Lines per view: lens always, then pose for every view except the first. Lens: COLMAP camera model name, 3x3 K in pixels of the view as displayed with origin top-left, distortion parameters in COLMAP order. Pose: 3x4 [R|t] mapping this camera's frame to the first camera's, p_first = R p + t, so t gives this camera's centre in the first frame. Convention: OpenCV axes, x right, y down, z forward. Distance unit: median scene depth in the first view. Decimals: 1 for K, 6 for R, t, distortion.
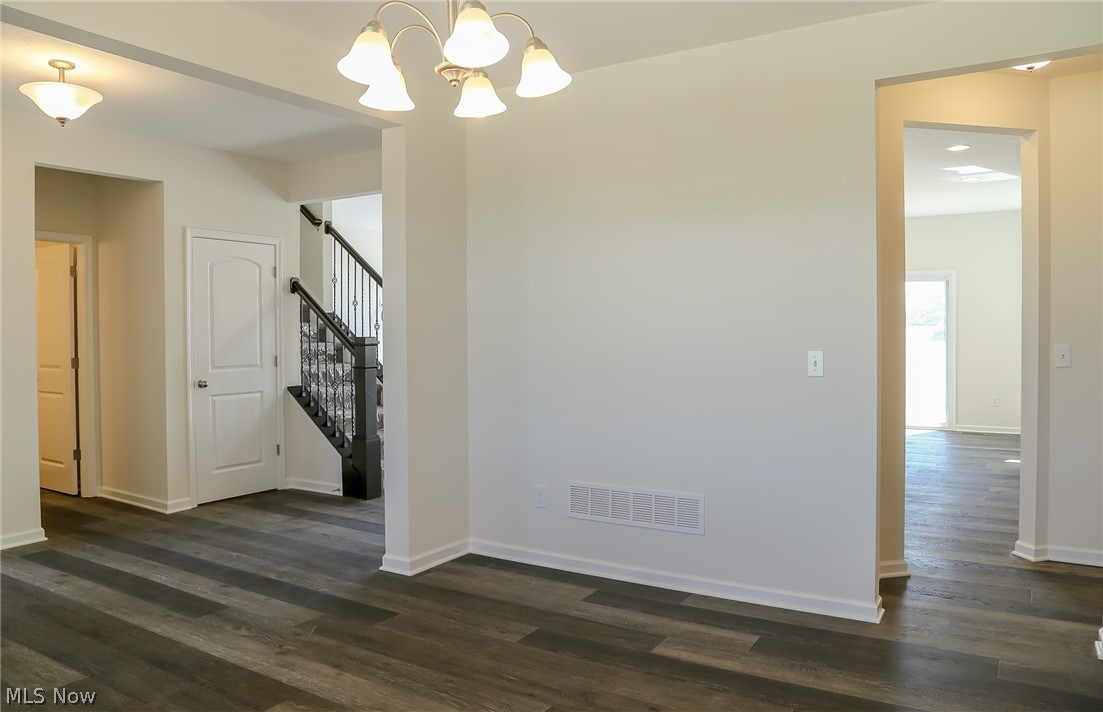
lens RADIAL K [[764.8, 0, 551.5], [0, 764.8, 356.0], [0, 0, 1]] dist [-0.128451, 0.077062]
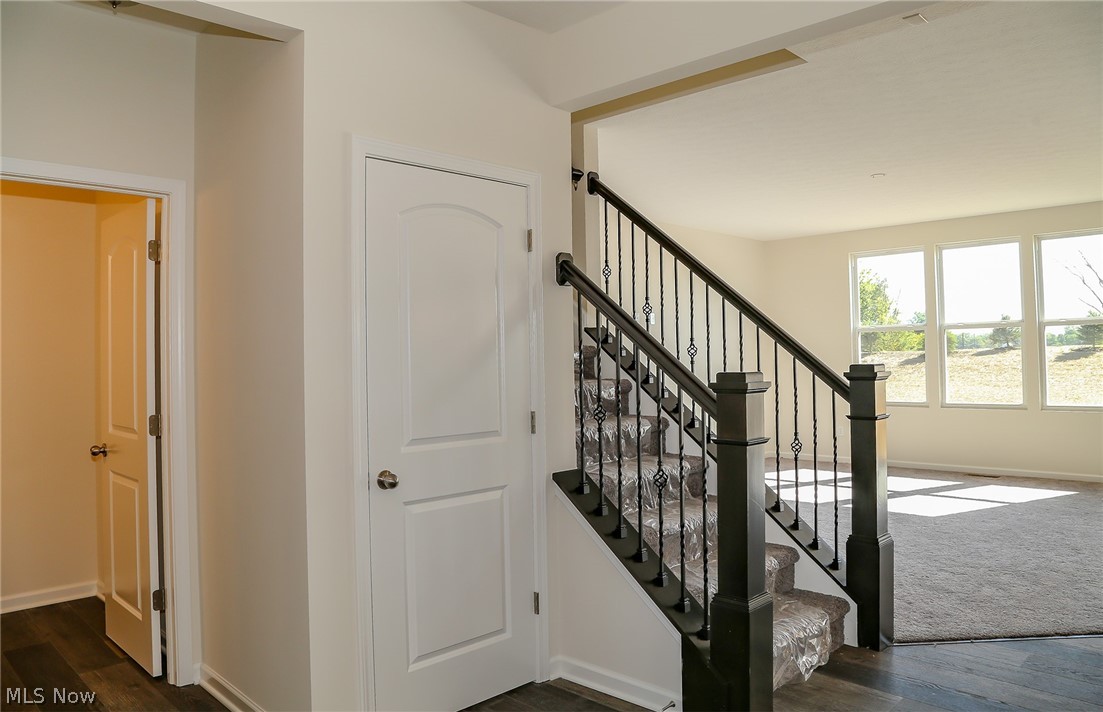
lens RADIAL K [[764.8, 0, 551.5], [0, 764.8, 356.0], [0, 0, 1]] dist [-0.128451, 0.077062]
pose [[0.972871, -0.014485, -0.230893, -0.238452], [0.006889, 0.999409, -0.033672, -0.019203], [0.231244, 0.031168, 0.972396, 0.519323]]
